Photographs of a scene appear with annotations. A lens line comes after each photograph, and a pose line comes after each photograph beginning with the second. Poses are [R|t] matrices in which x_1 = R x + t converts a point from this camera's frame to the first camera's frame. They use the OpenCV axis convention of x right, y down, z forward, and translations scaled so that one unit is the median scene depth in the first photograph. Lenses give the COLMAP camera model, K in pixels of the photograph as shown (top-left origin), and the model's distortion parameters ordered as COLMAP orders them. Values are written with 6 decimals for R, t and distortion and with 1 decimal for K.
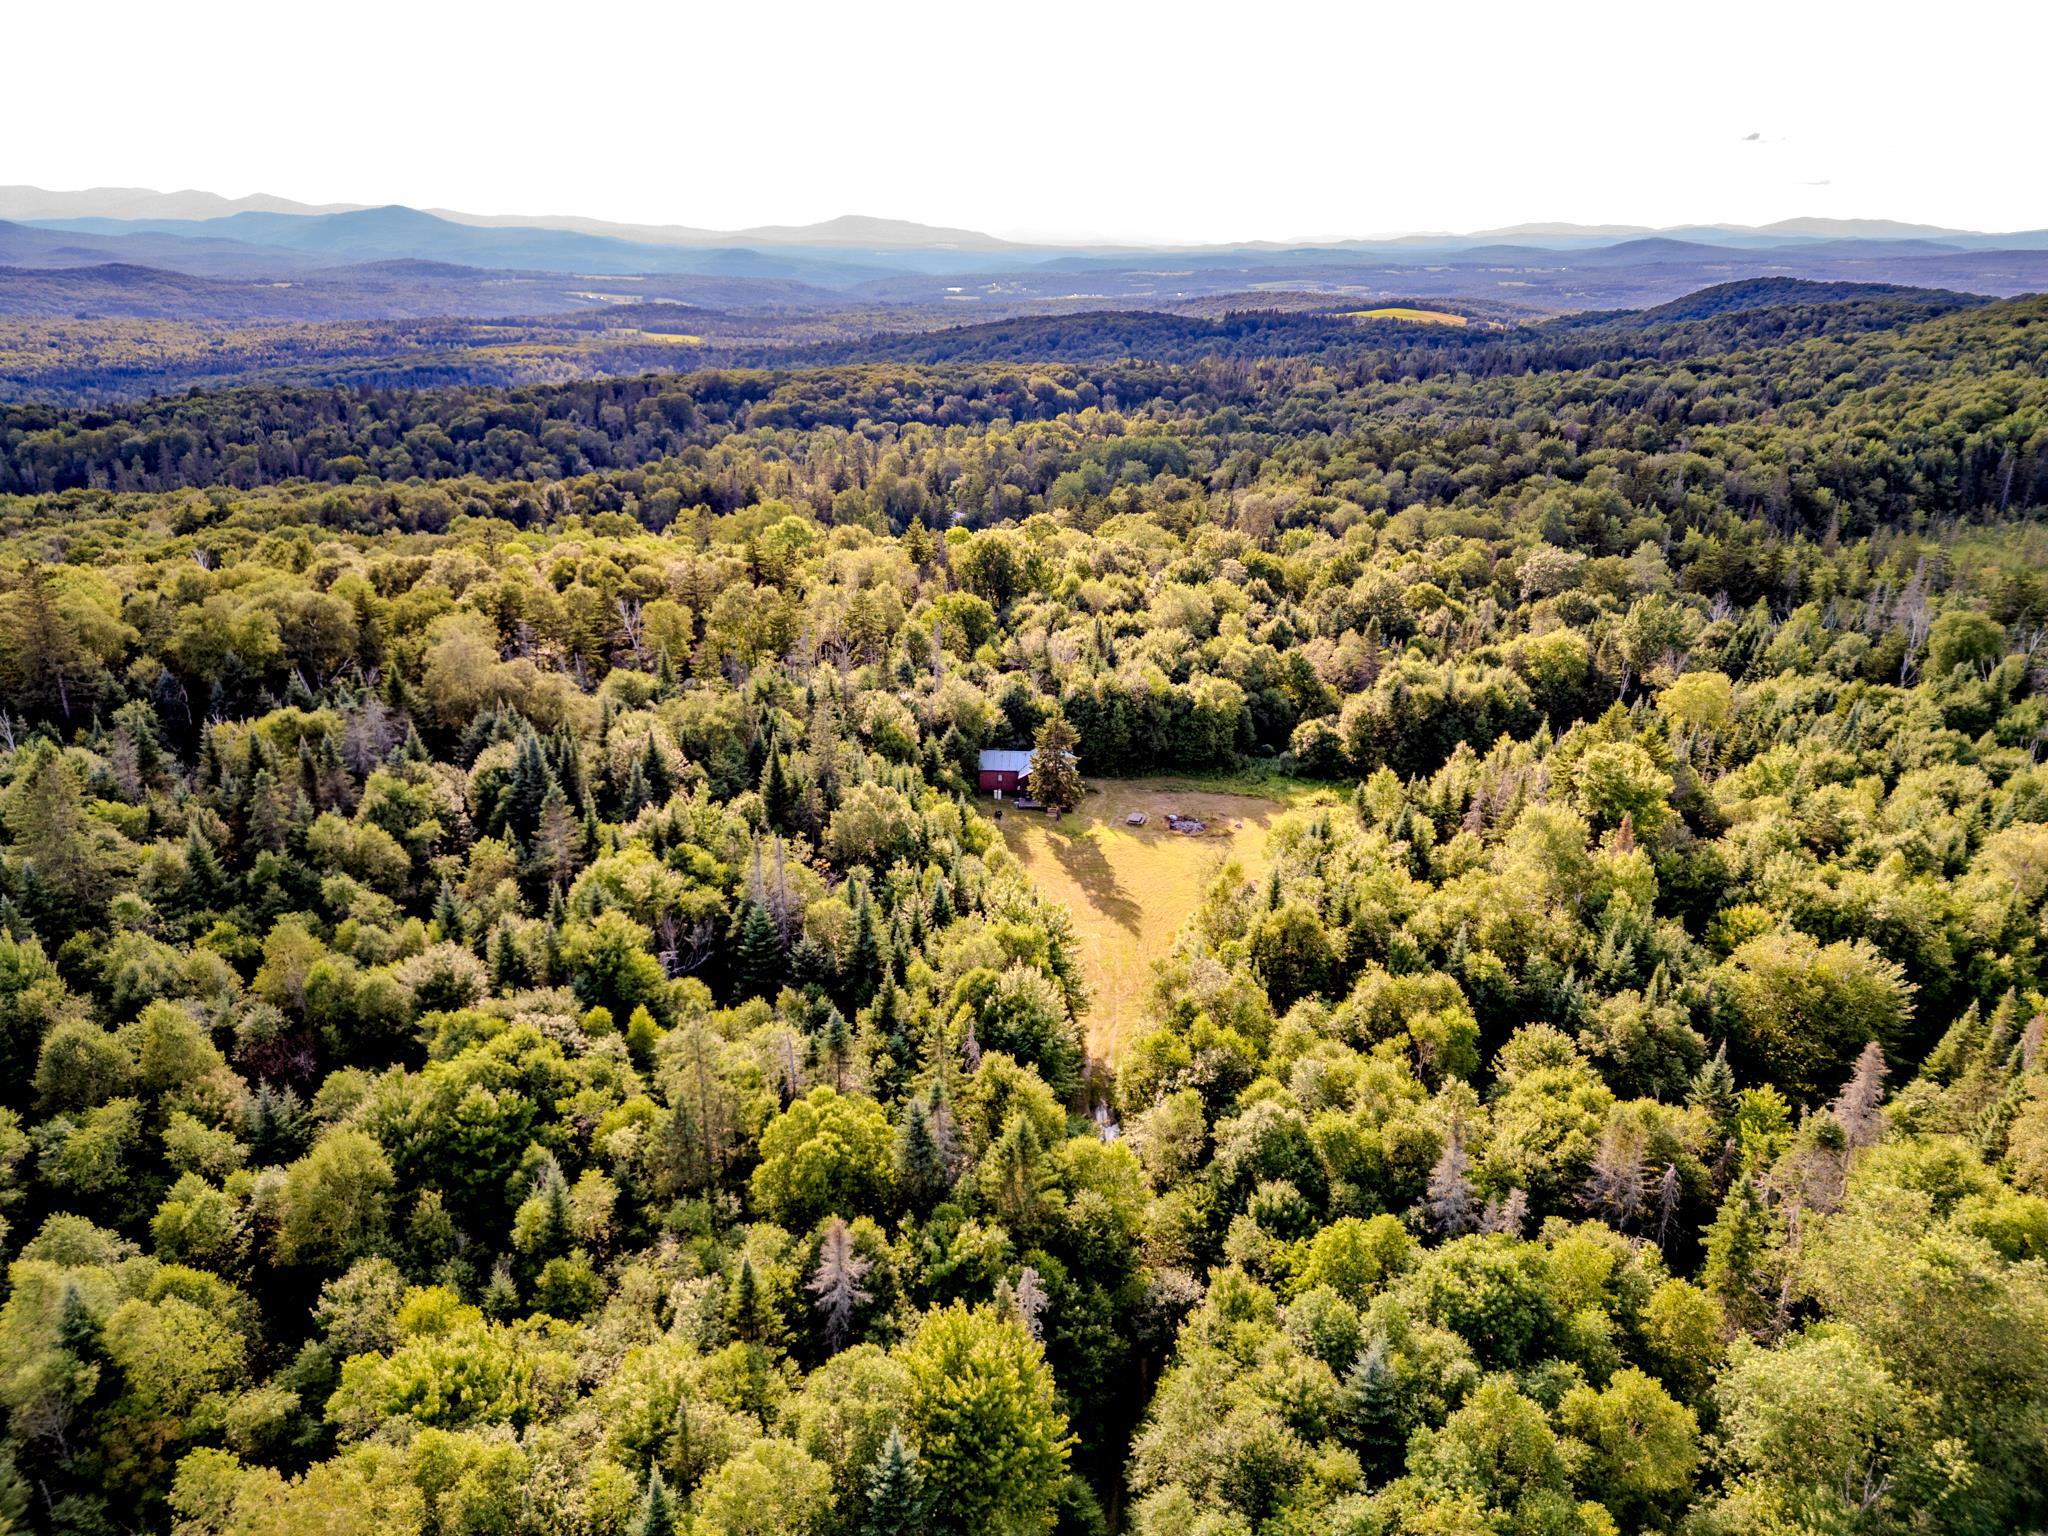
lens RADIAL K [[1372.7, 0, 995.1], [0, 1372.7, 769.6], [0, 0, 1]] dist [0.063196, -0.059014]
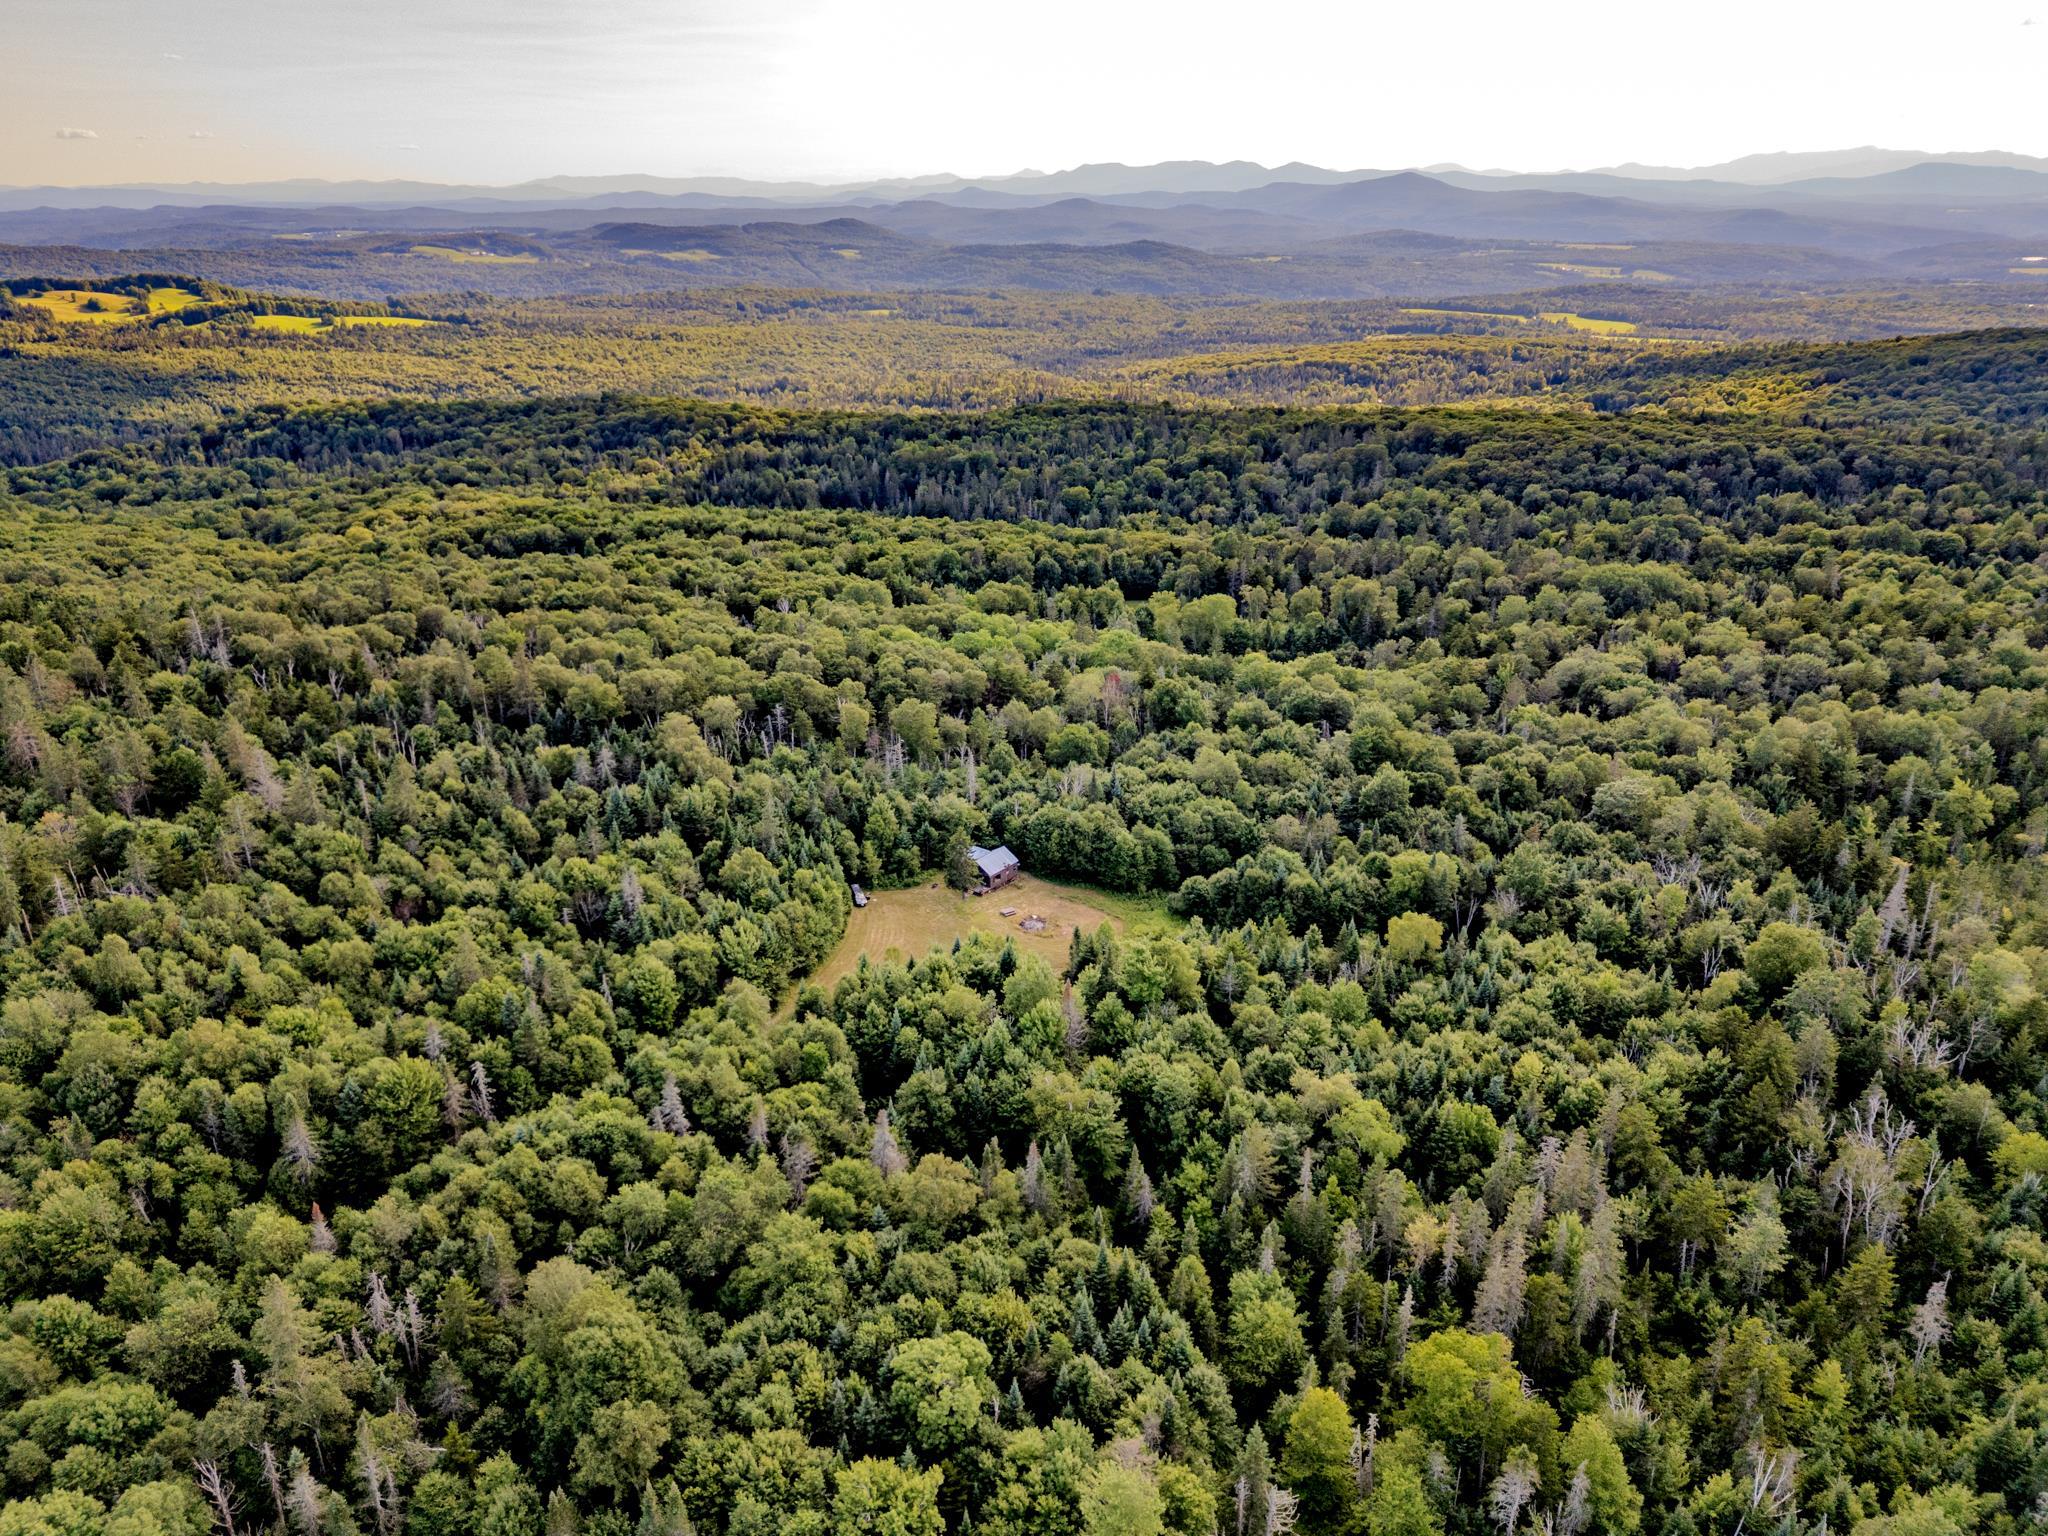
lens RADIAL K [[1400.5, 0, 1019.3], [0, 1400.5, 762.0], [0, 0, 1]] dist [0.063063, -0.066879]
pose [[0.820743, 0.194316, -0.537236, 0.449314], [-0.192788, 0.979421, 0.059727, -0.107749], [0.537787, 0.054552, 0.841314, -0.137088]]
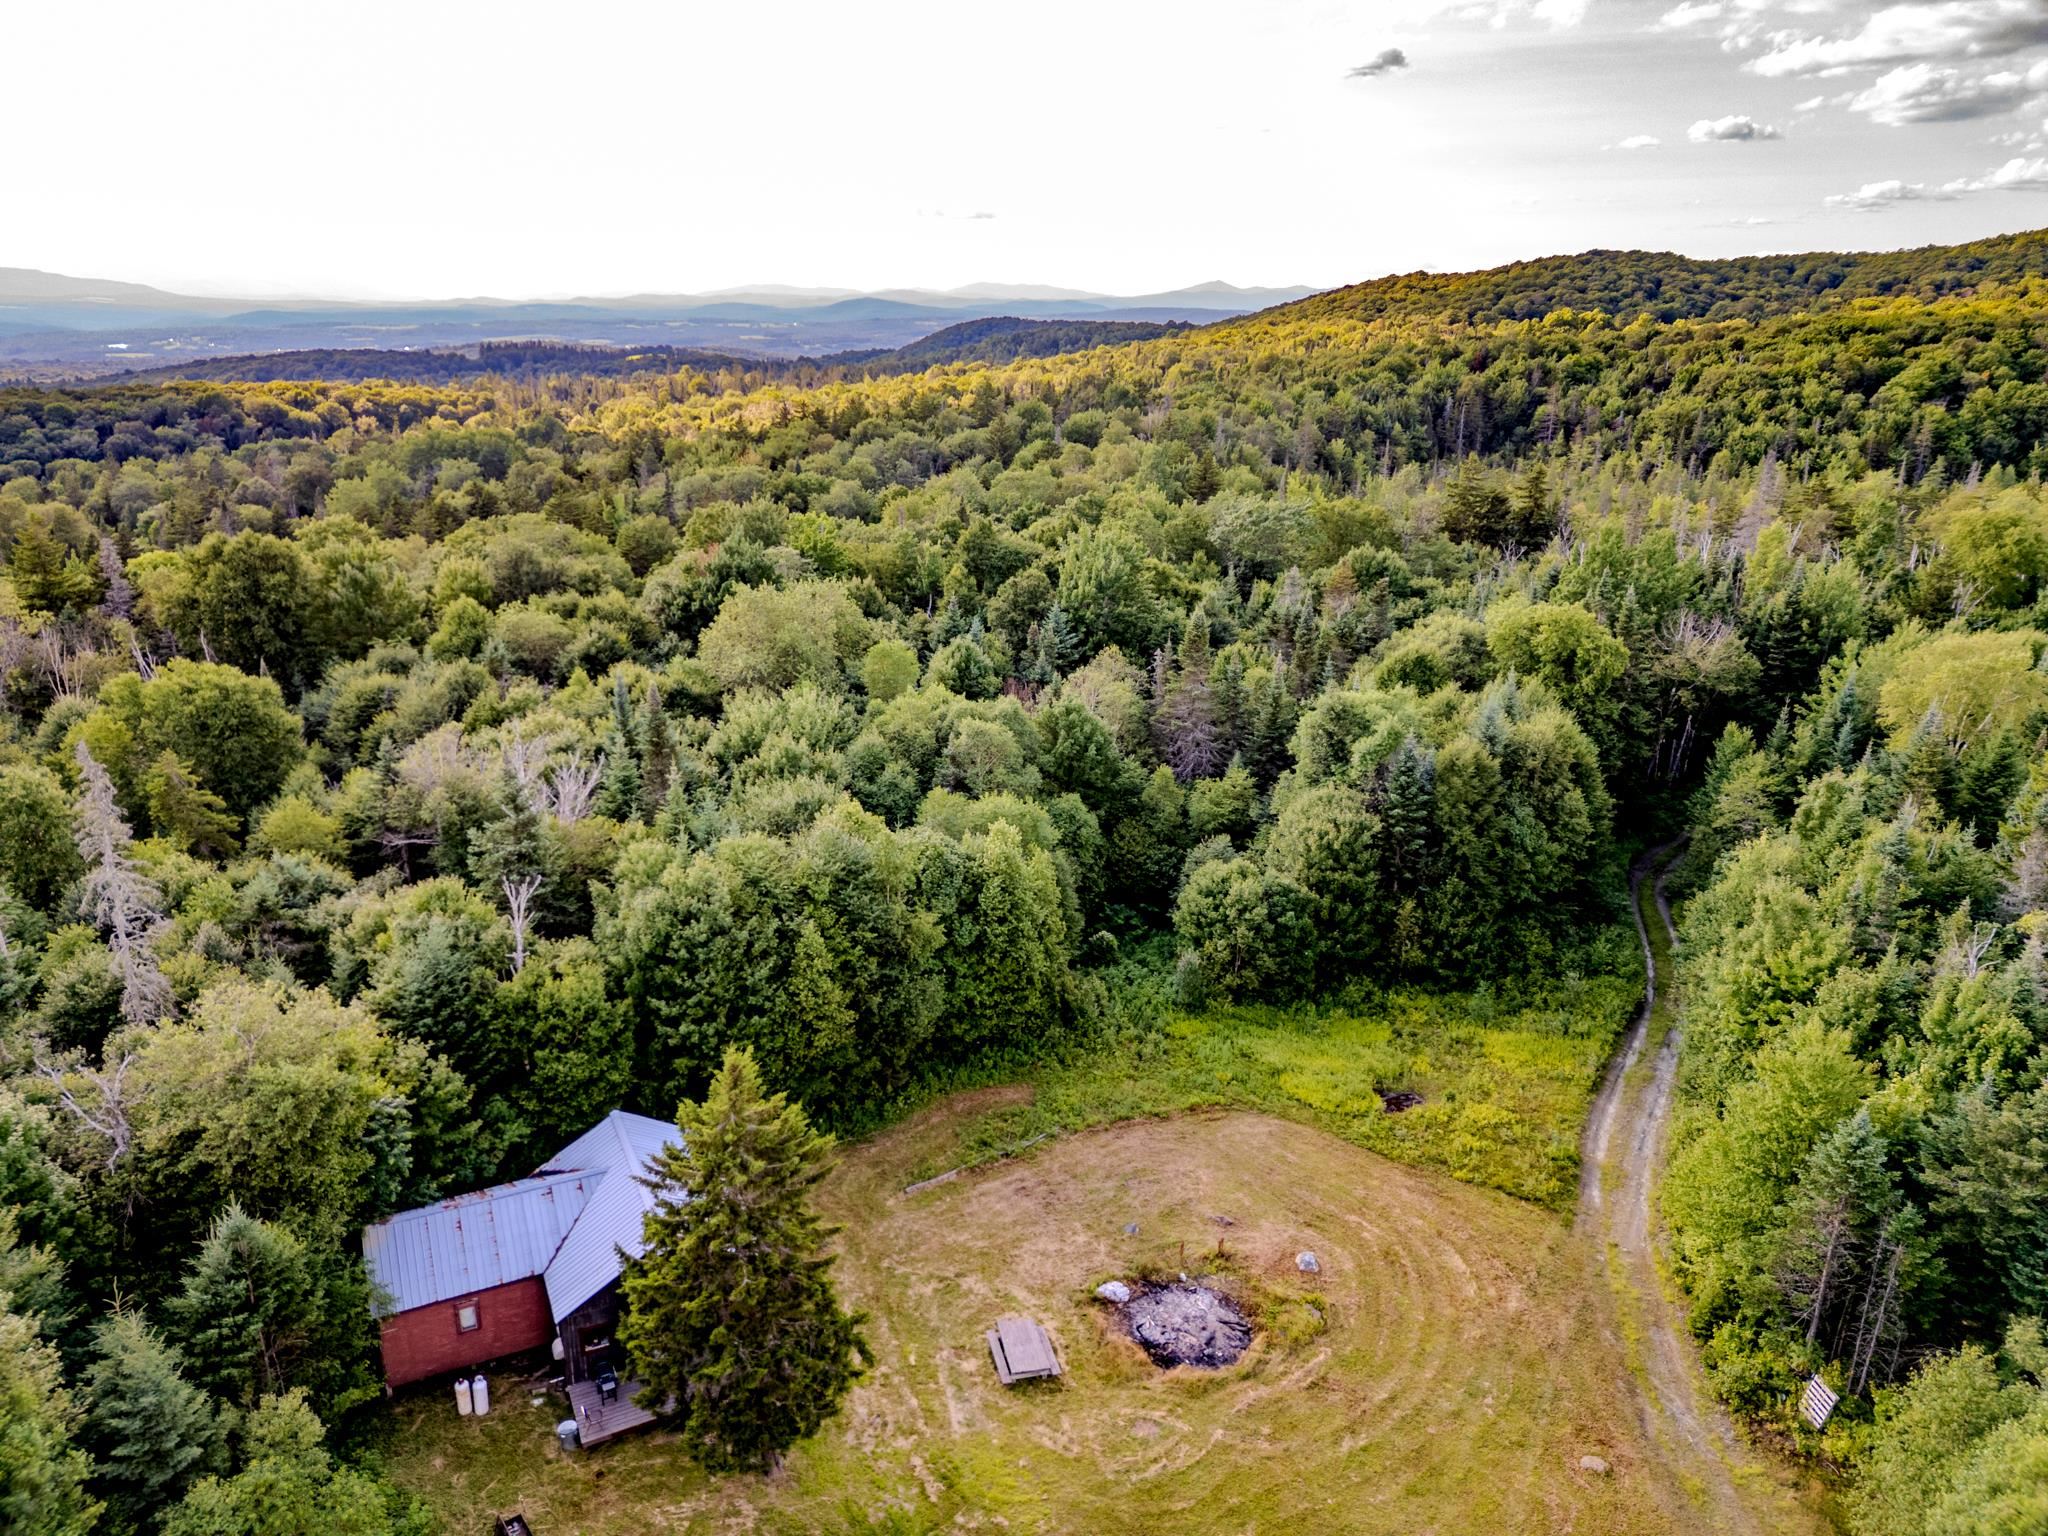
lens RADIAL K [[1400.5, 0, 1019.3], [0, 1400.5, 762.0], [0, 0, 1]] dist [0.063063, -0.066879]
pose [[0.868451, -0.146728, 0.473565, -0.009136], [0.168401, 0.985713, -0.003414, -0.041651], [-0.466298, 0.082714, 0.880753, 0.370296]]
